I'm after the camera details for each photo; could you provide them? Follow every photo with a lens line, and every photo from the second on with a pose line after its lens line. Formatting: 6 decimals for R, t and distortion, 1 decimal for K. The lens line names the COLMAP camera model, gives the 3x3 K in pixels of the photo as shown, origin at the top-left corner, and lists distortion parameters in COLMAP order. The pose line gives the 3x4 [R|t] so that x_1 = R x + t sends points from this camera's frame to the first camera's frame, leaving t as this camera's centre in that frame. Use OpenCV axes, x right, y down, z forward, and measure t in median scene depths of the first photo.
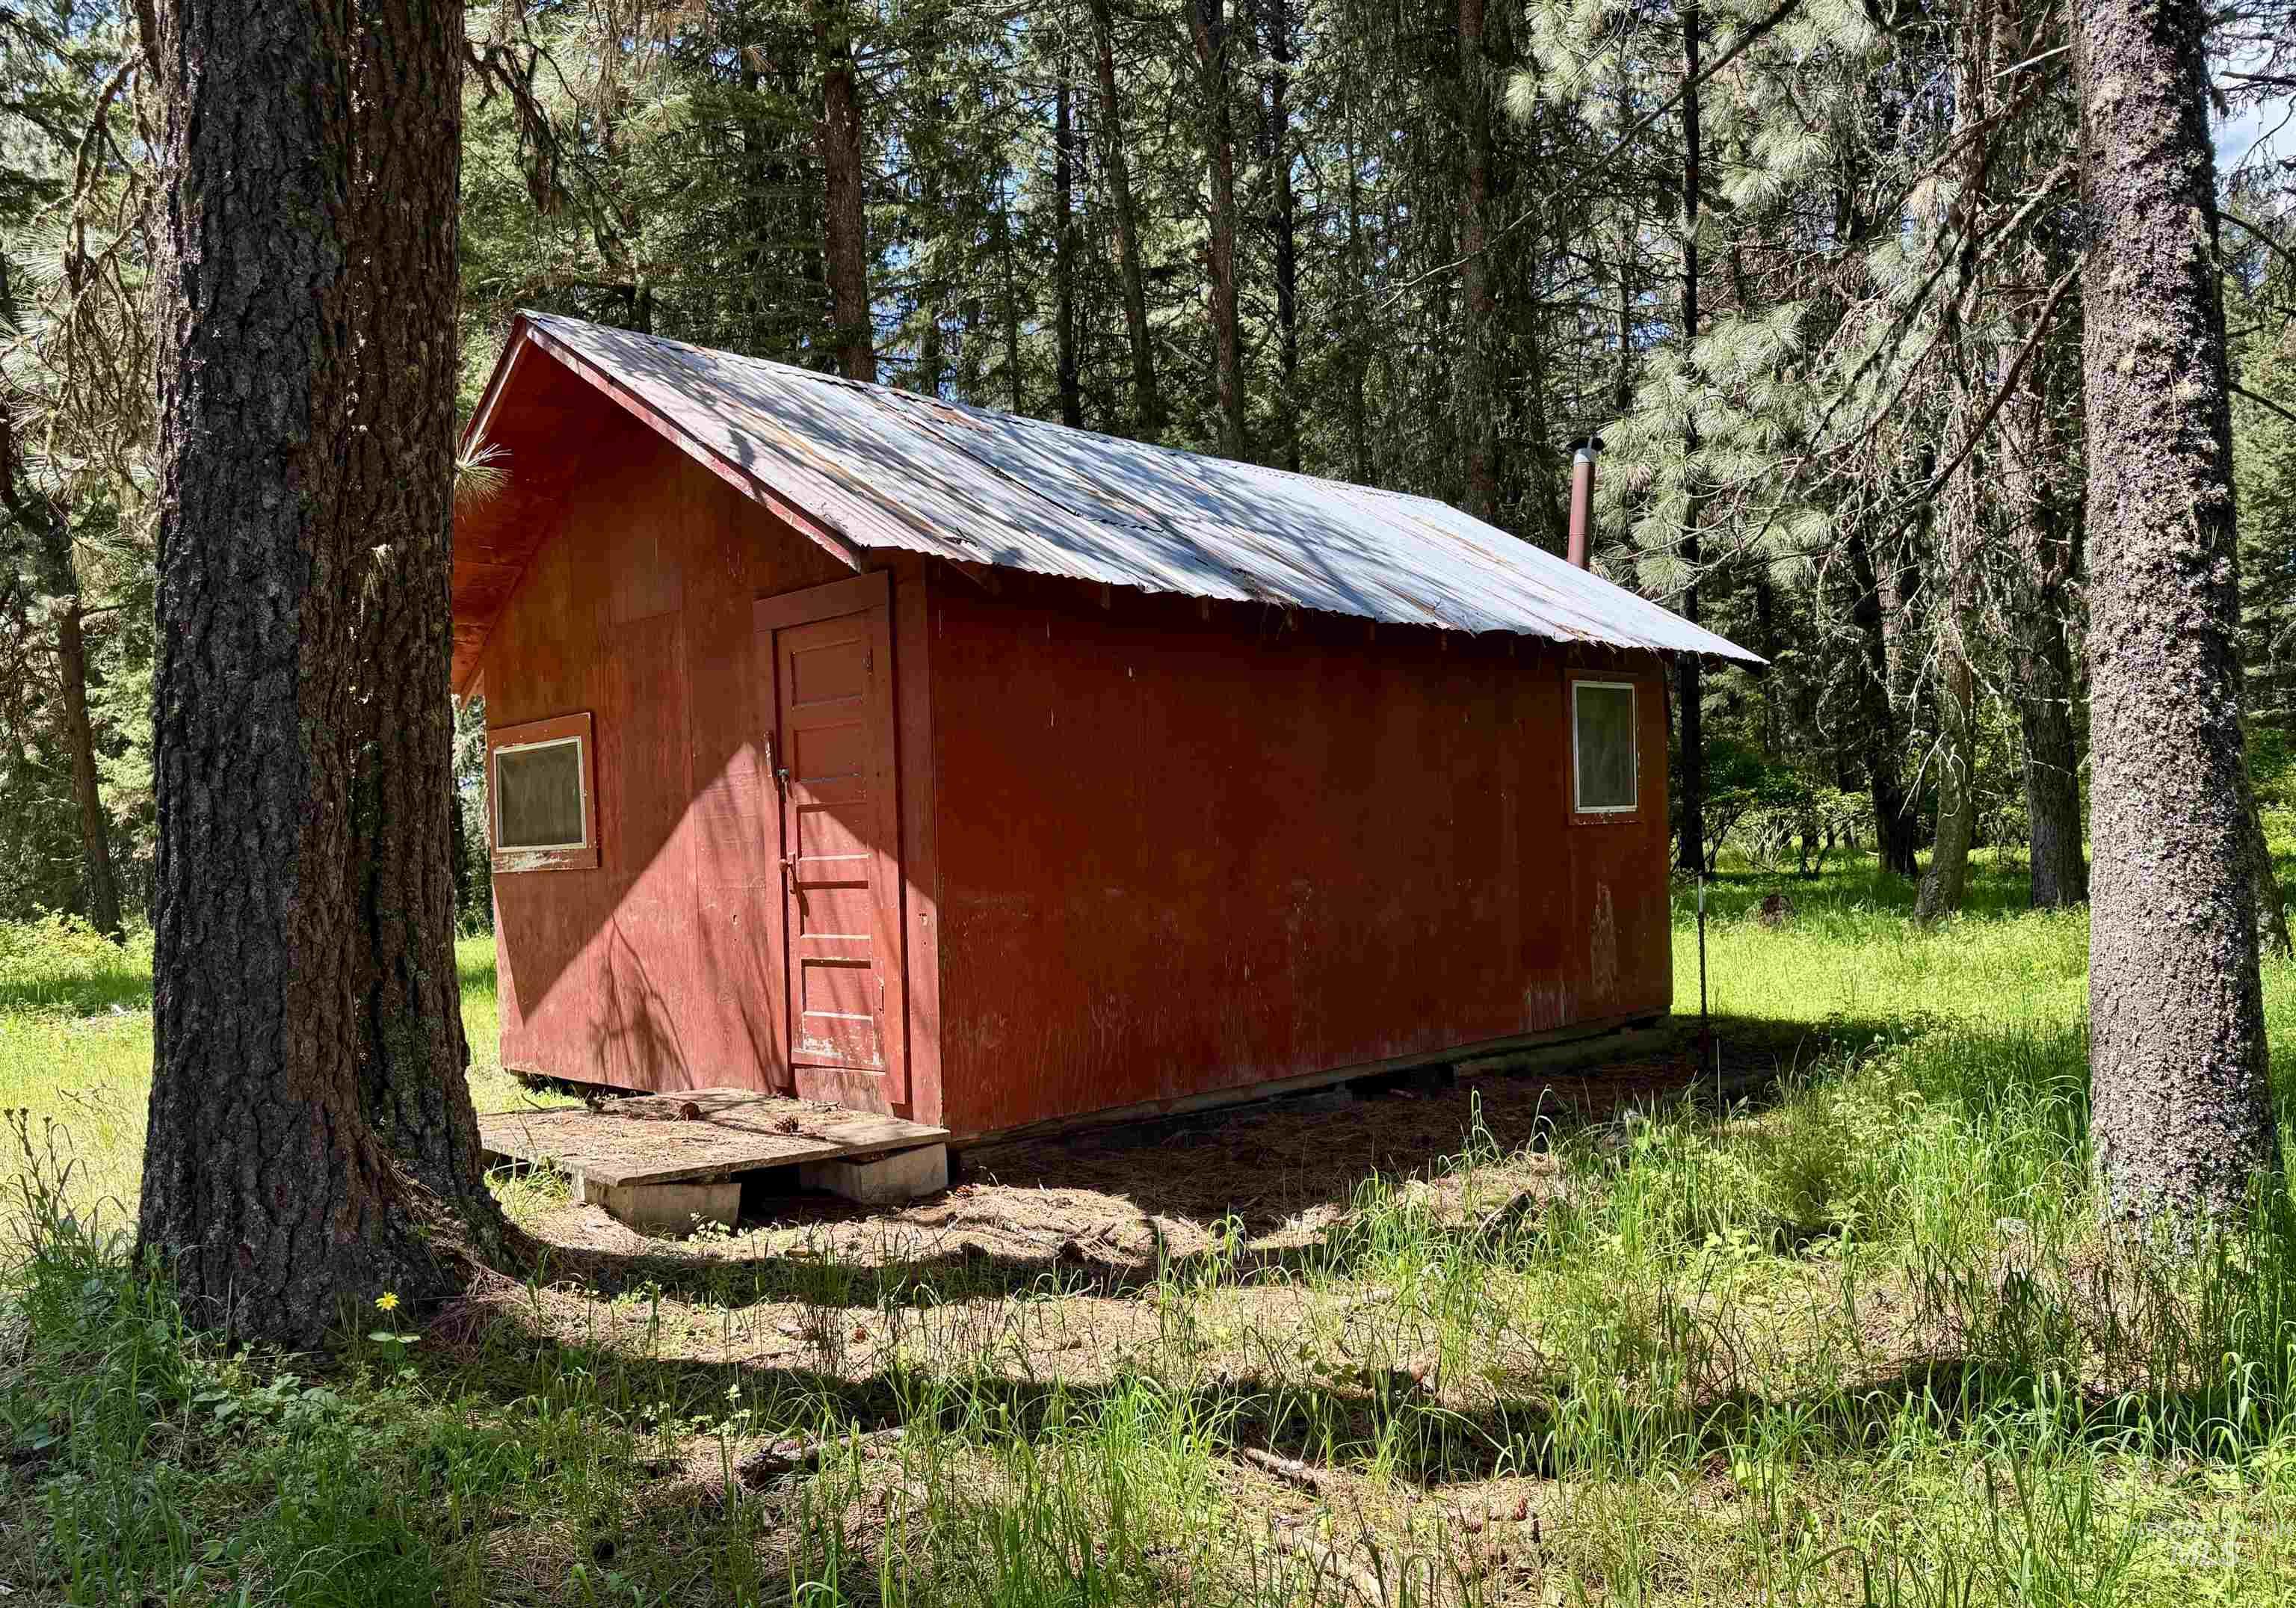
lens RADIAL K [[1671.6, 0, 1148.0], [0, 1671.6, 809.7], [0, 0, 1]] dist [-0.000425, 0.000003]
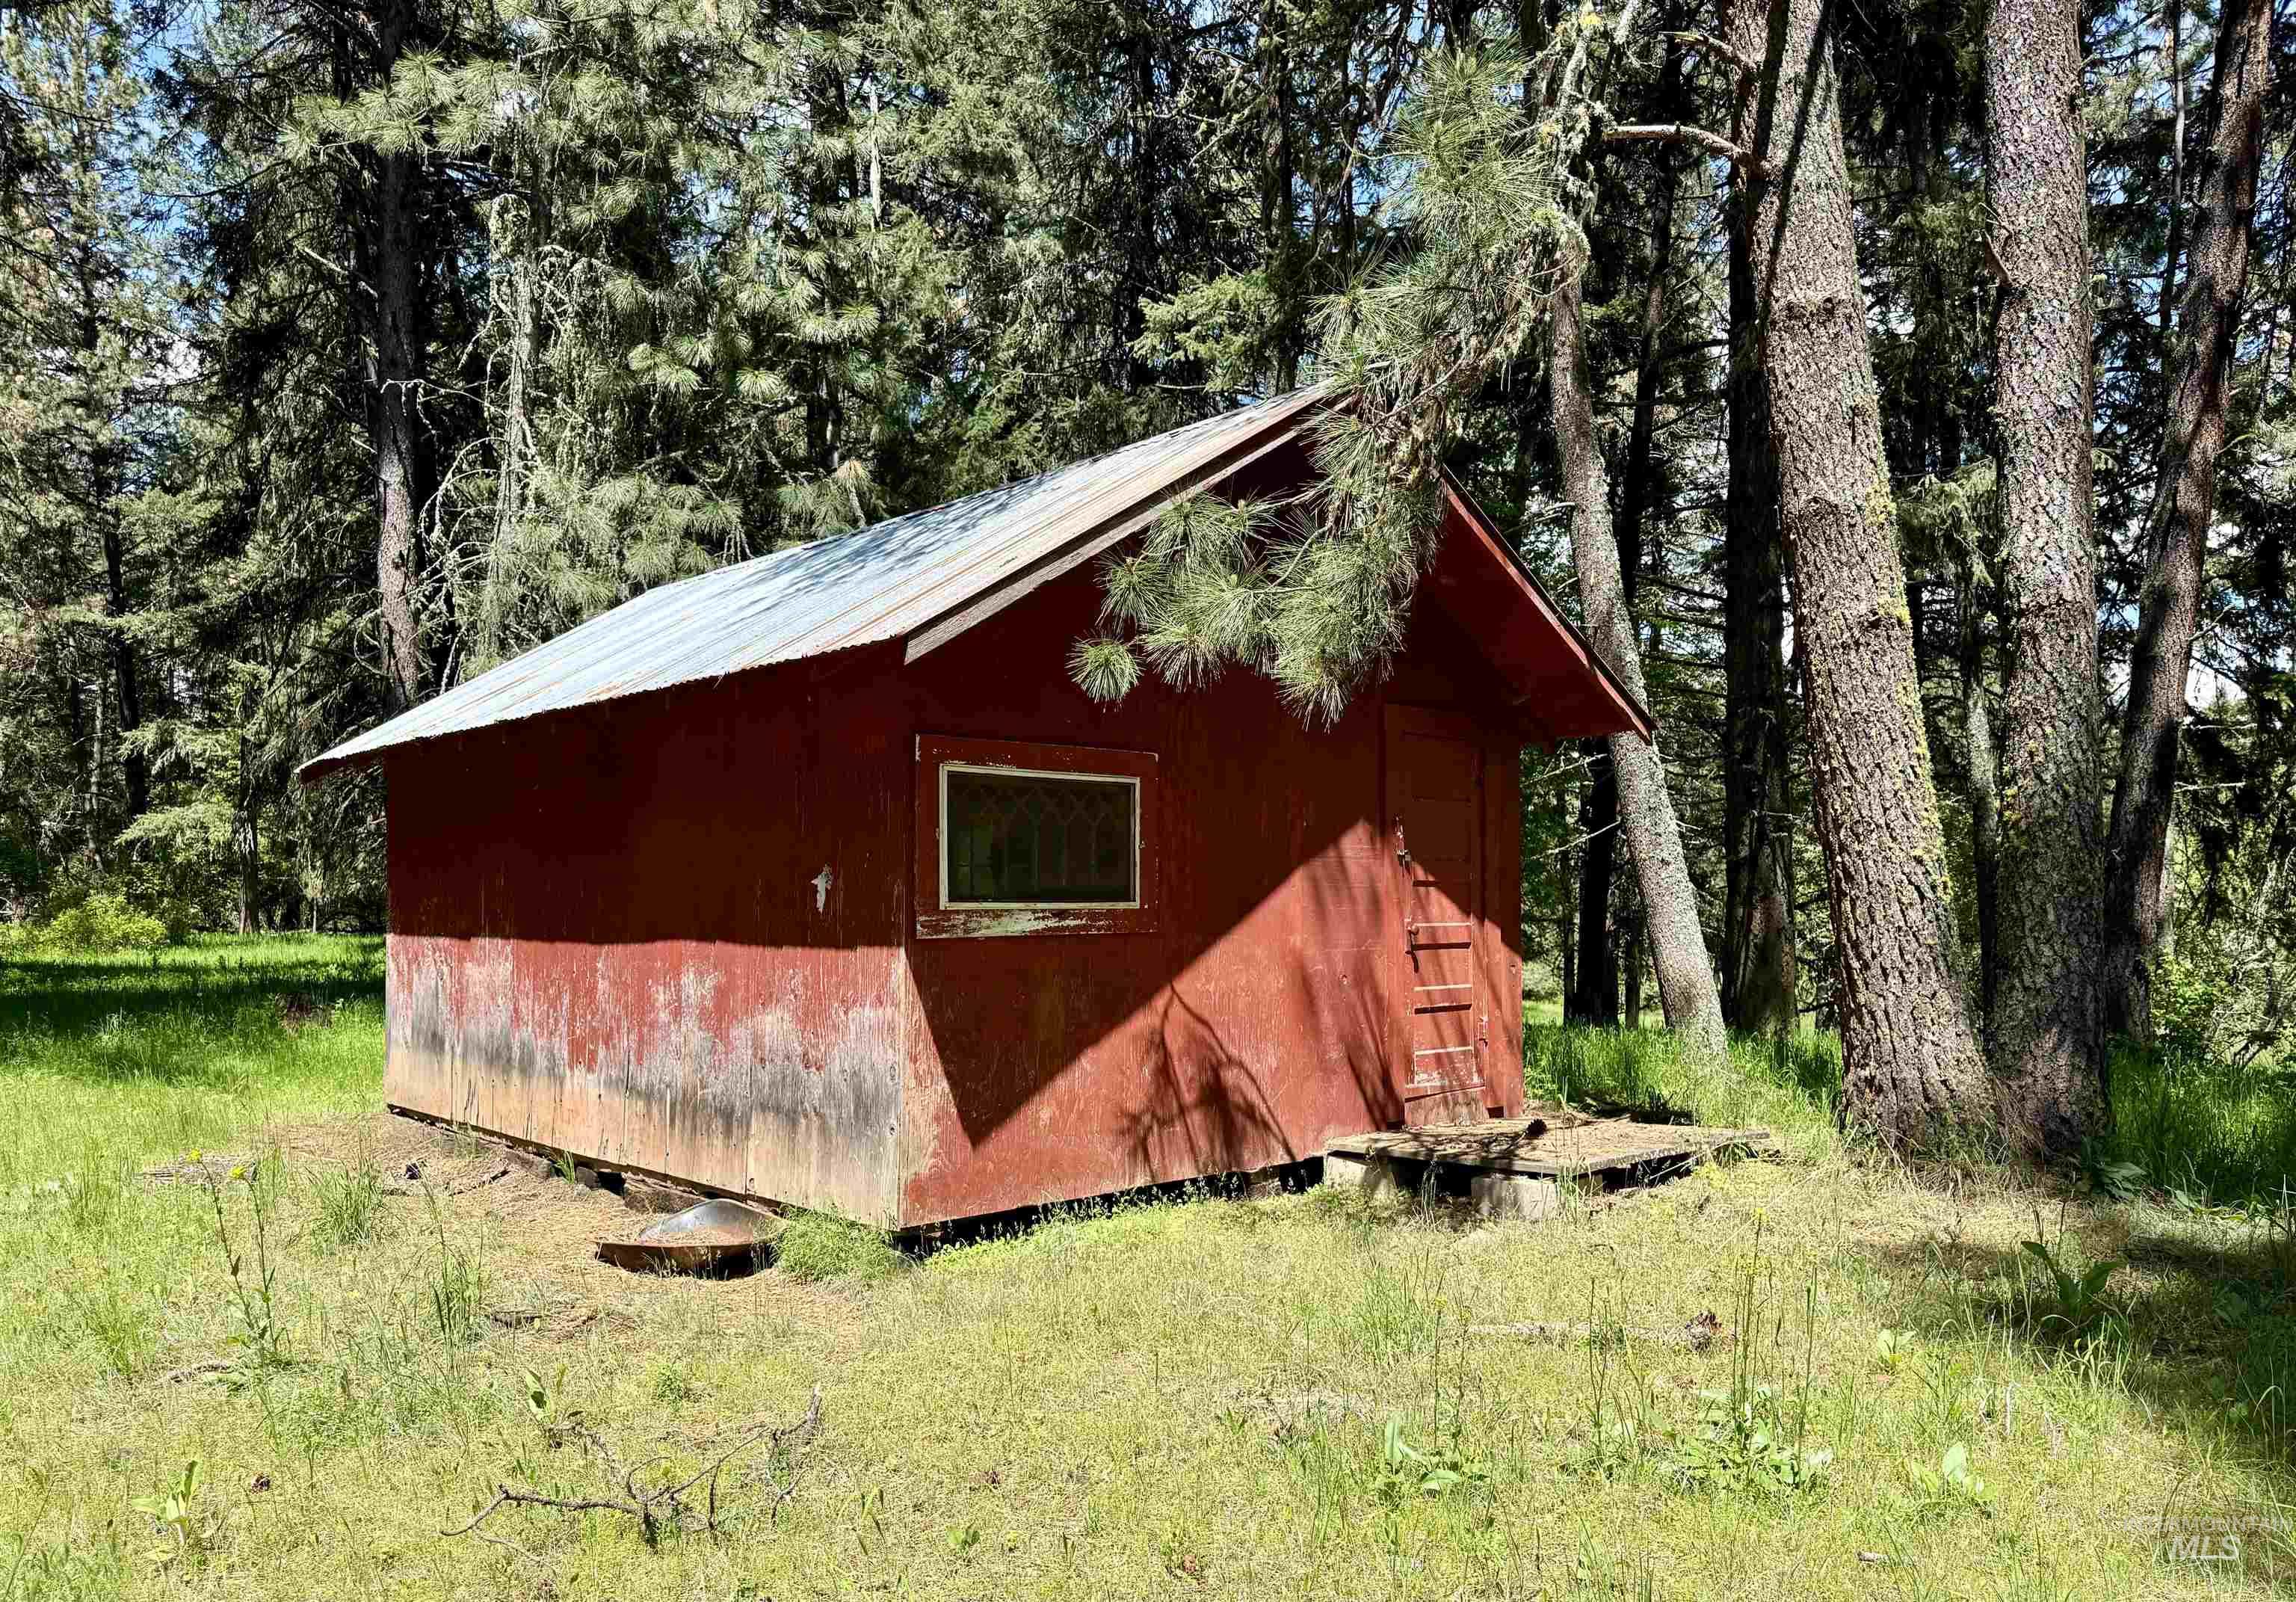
lens RADIAL K [[1671.6, 0, 1147.9], [0, 1671.6, 801.7], [0, 0, 1]] dist [-0.000425, 0.000003]
pose [[0.081038, 0.098352, 0.991847, -1.427617], [-0.017698, 0.995105, -0.097229, 0.062088], [-0.996554, -0.009674, 0.082381, 1.092643]]
